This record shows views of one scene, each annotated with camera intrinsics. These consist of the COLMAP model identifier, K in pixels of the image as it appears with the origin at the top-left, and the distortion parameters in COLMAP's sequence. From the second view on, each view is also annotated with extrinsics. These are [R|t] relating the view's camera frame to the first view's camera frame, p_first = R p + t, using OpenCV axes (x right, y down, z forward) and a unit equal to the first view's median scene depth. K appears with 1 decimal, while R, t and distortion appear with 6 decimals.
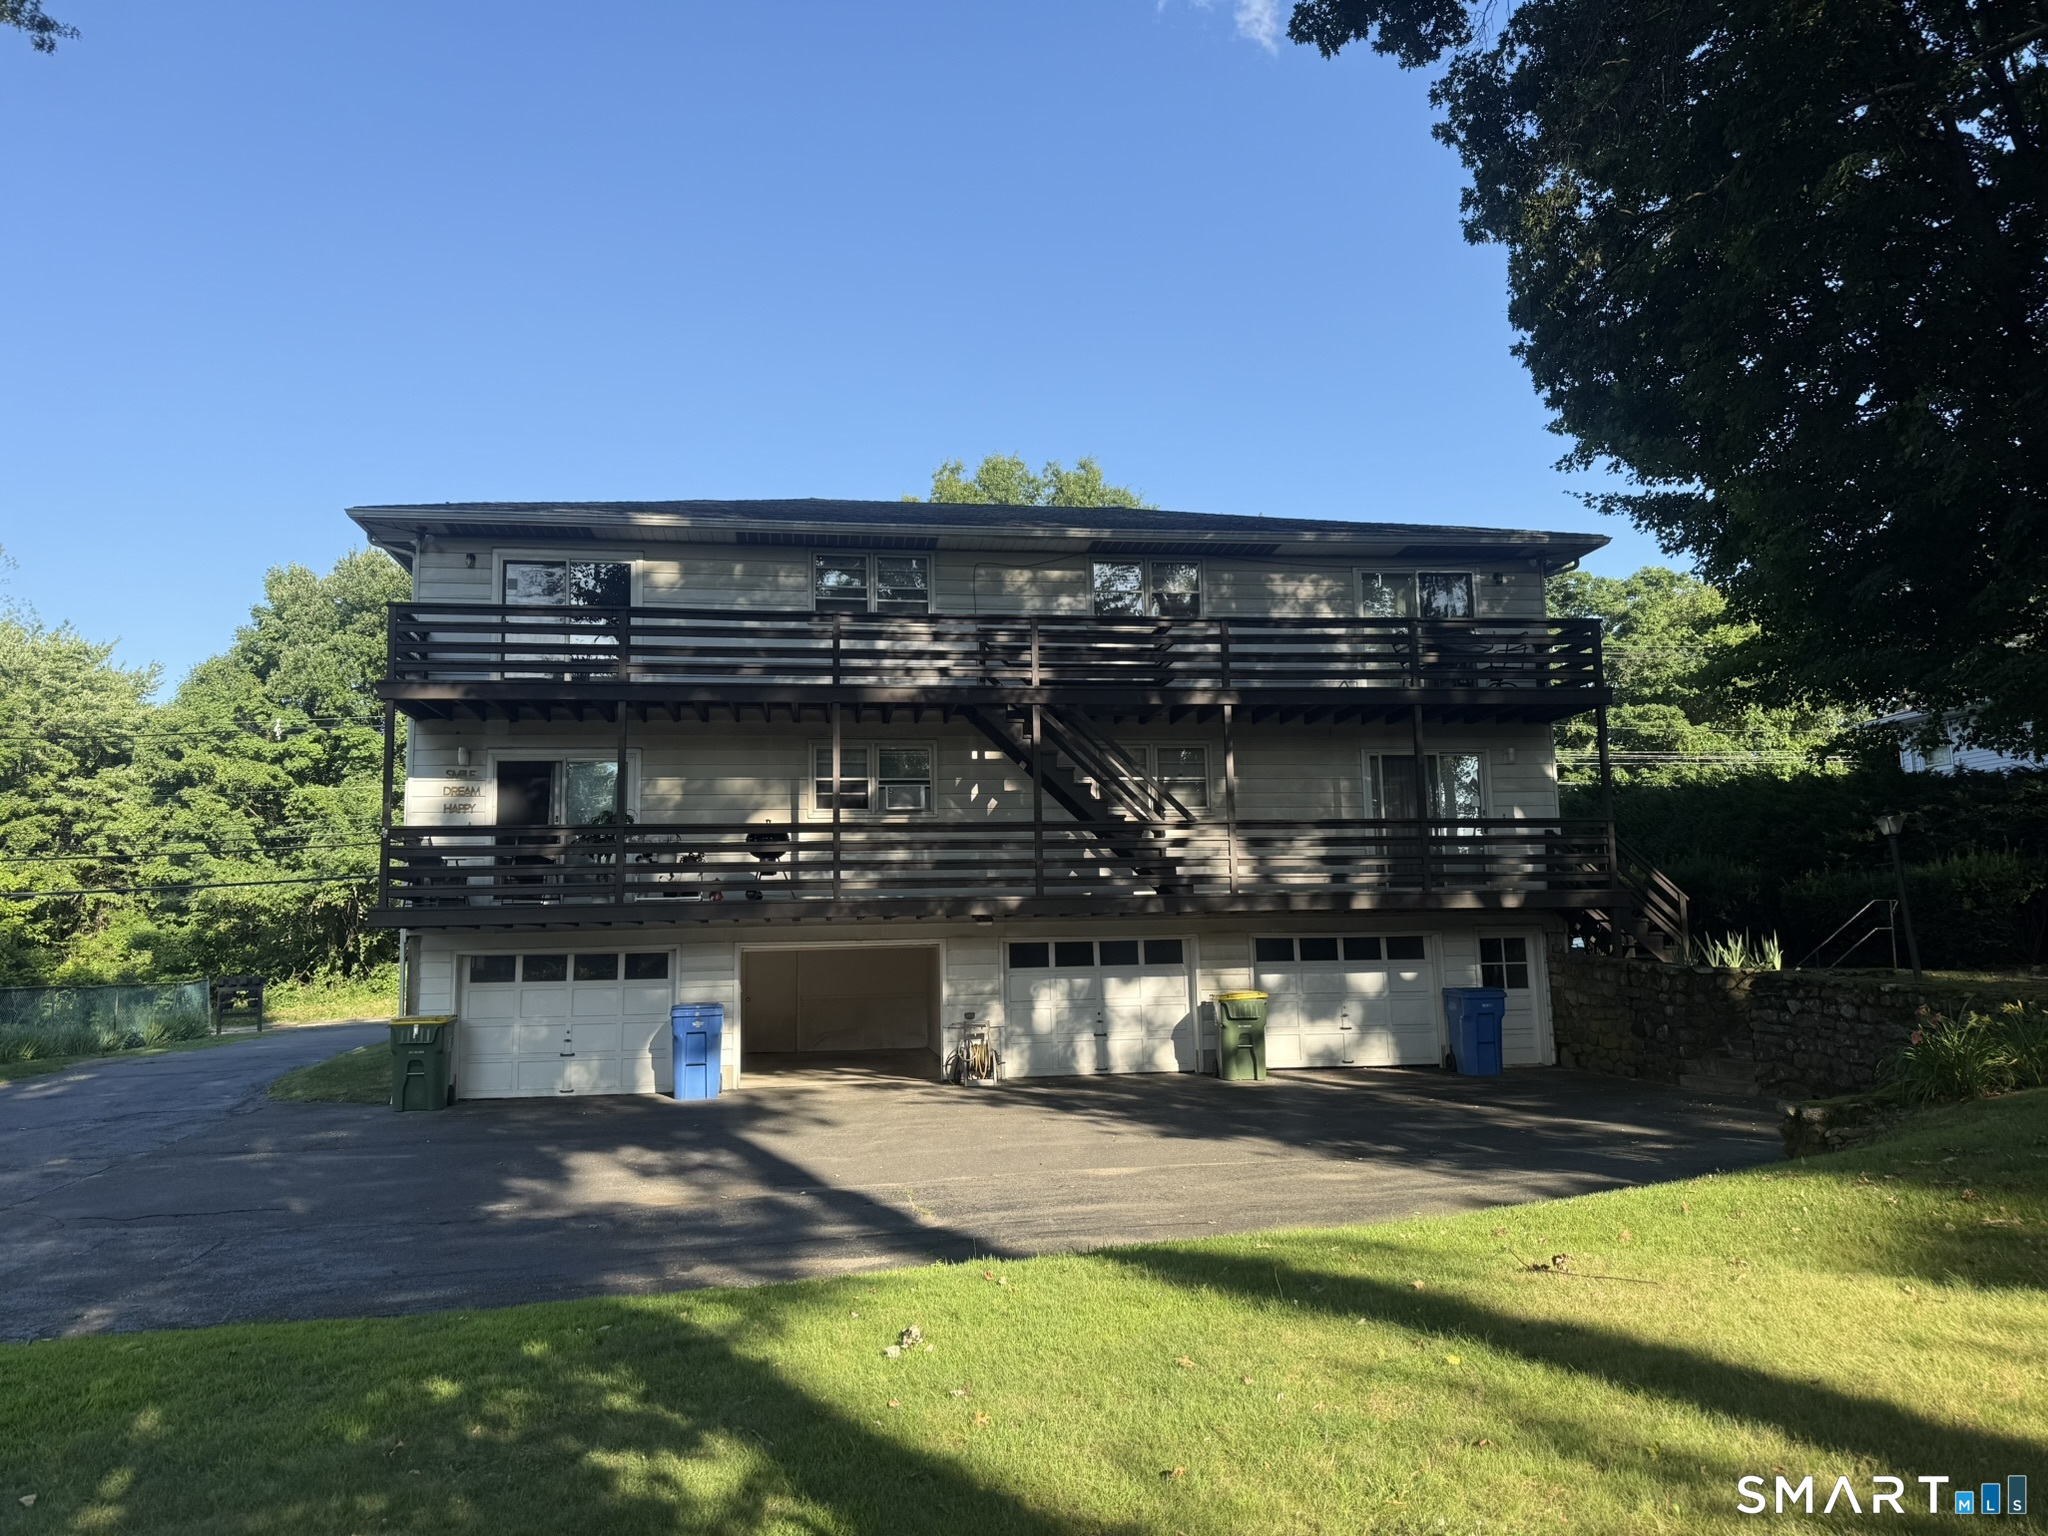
lens RADIAL K [[1424.2, 0, 1024.0], [0, 1424.2, 768.0], [0, 0, 1]] dist [0.000155, 0.000006]
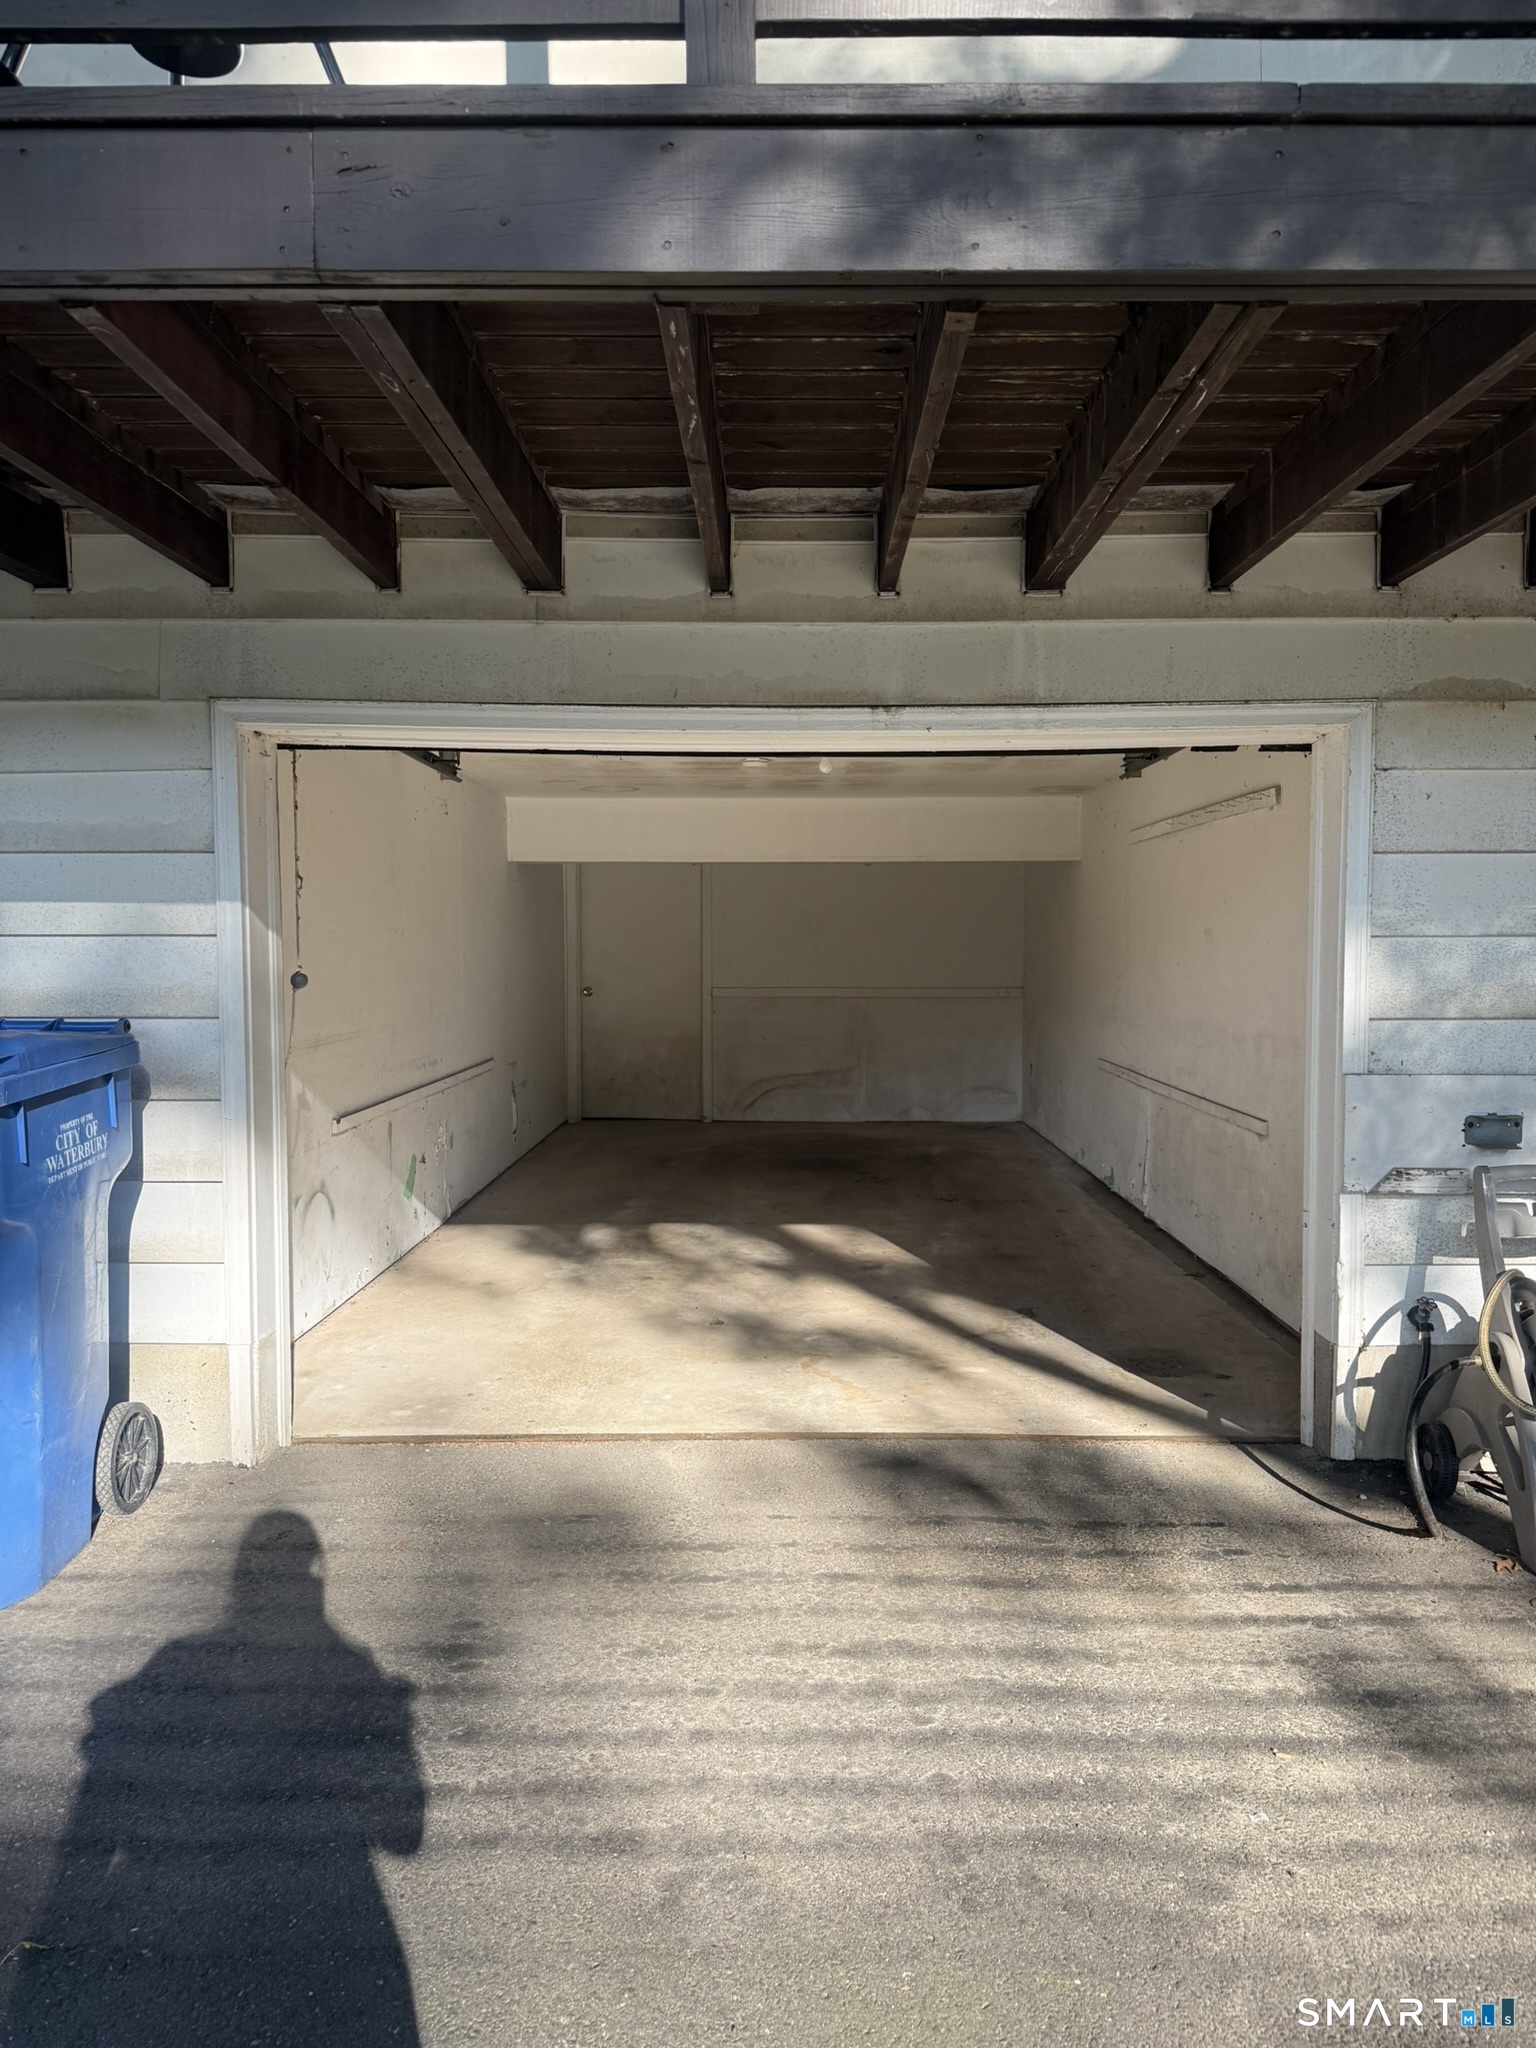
lens RADIAL K [[1424.2, 0, 768.0], [0, 1424.2, 1024.0], [0, 0, 1]] dist [0.000155, 0.000006]
pose [[0.986537, 0.028816, -0.160977, -0.099833], [0.001681, 0.982514, 0.186180, 0.126885], [0.163527, -0.183944, 0.969239, 0.810131]]
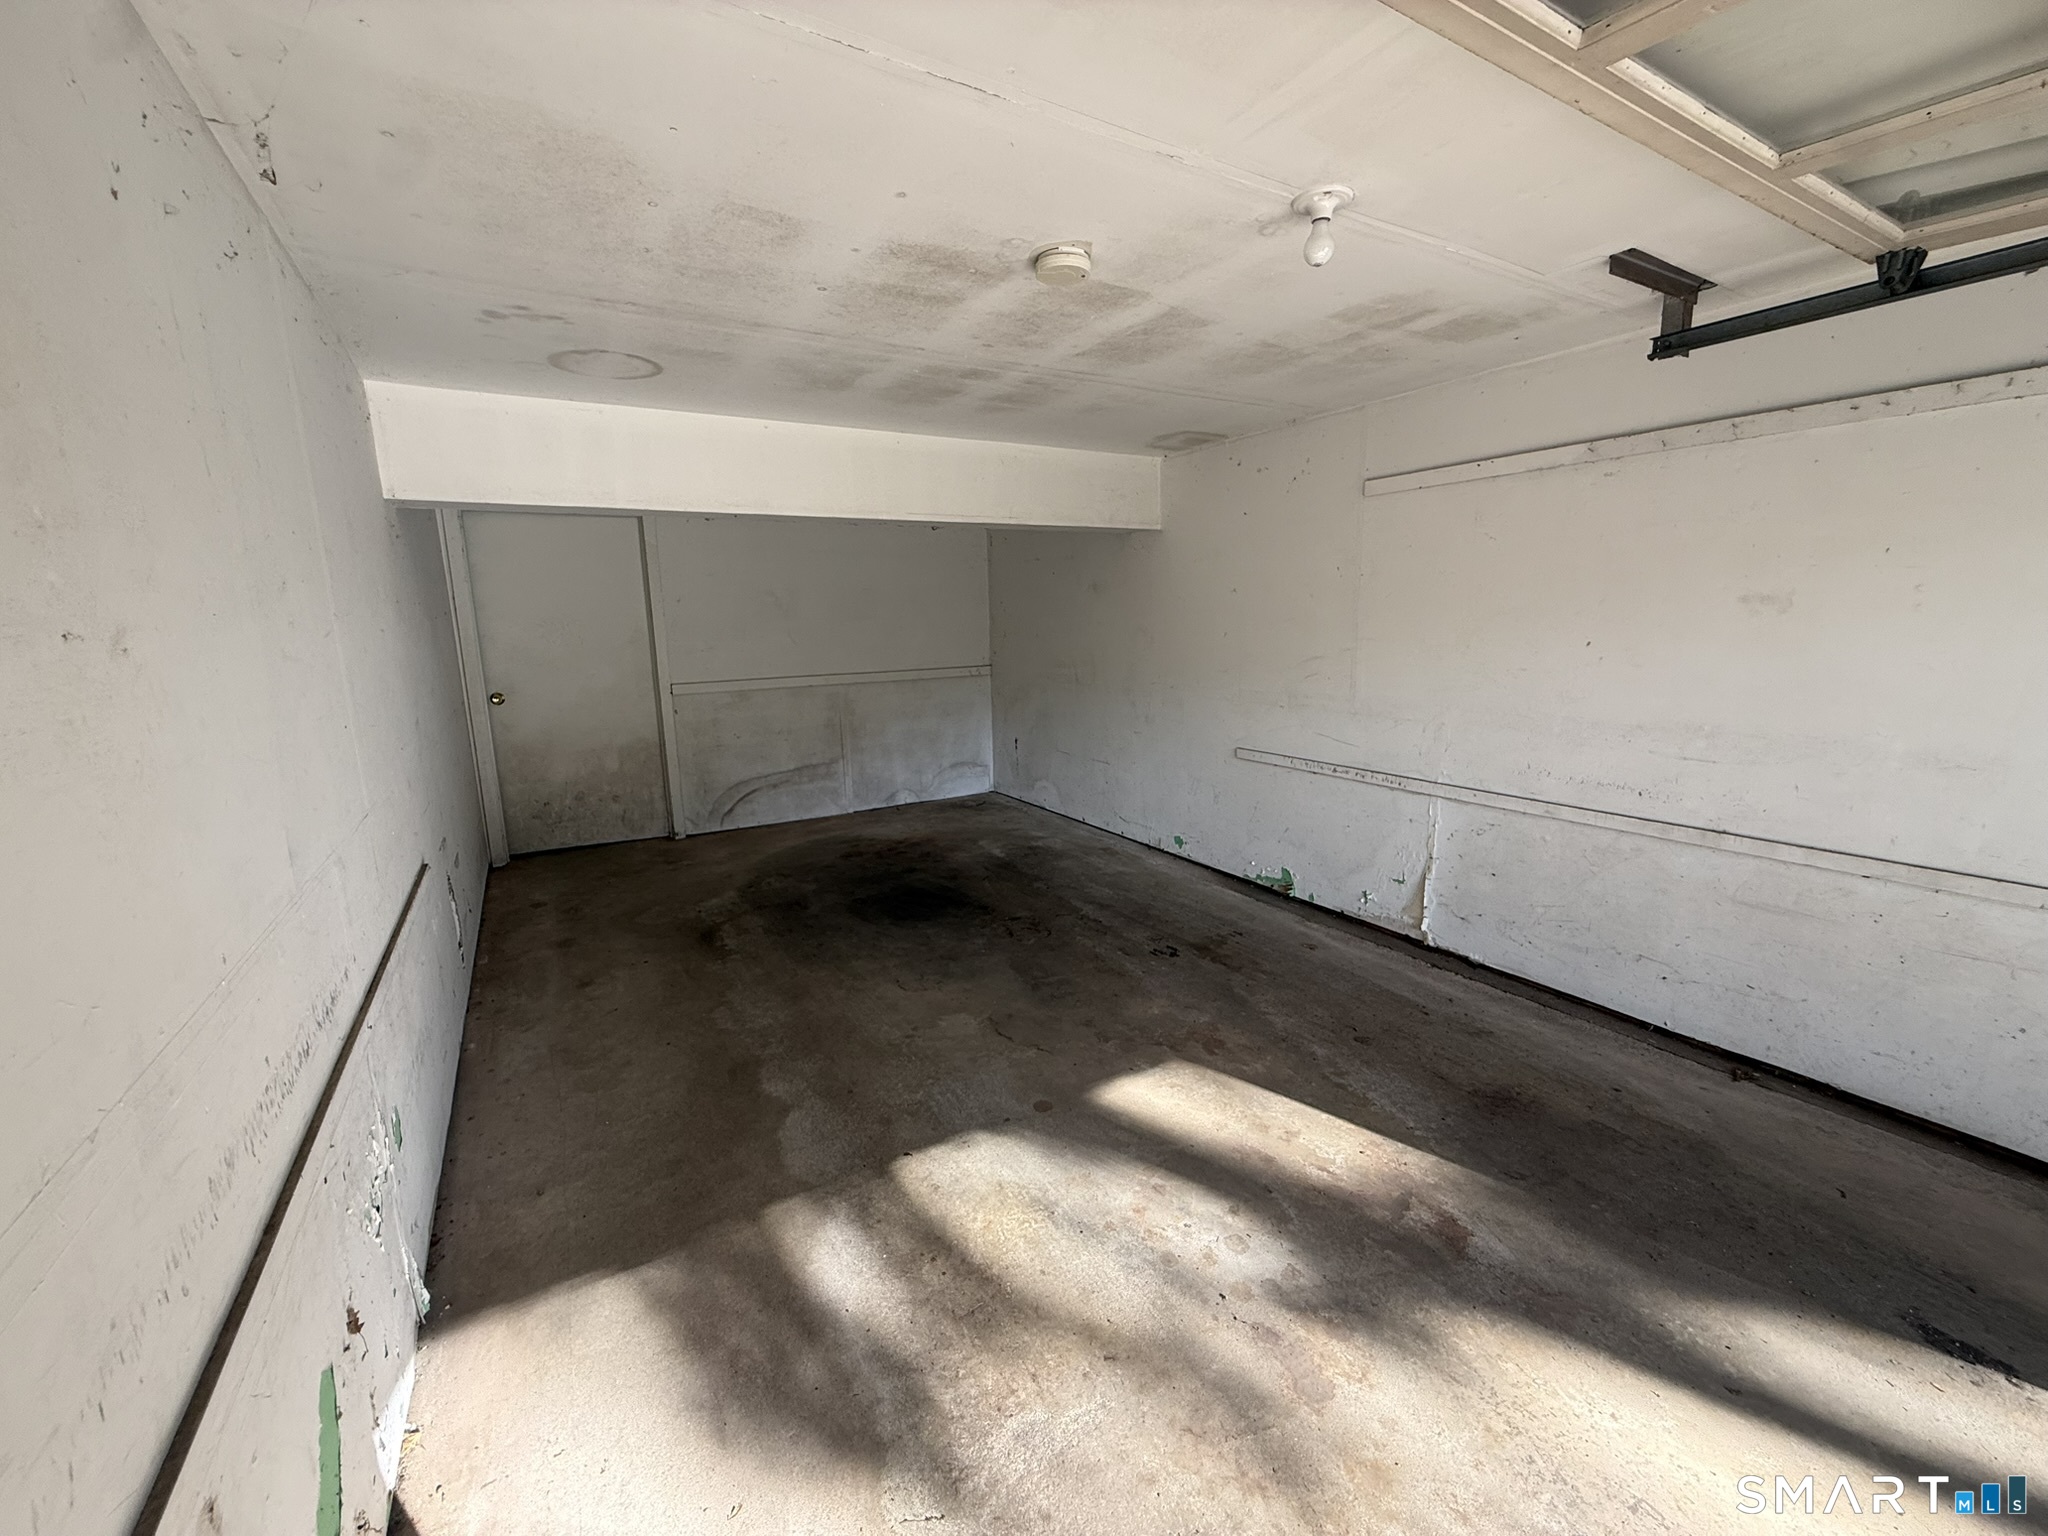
lens RADIAL K [[817.8, 0, 1016.7], [0, 817.8, 766.1], [0, 0, 1]] dist [-0.000579, -0.000083]
pose [[0.926533, -0.070495, 0.369549, -0.205465], [-0.043389, 0.955710, 0.291095, 0.157609], [-0.373702, -0.285744, 0.882438, 1.052812]]
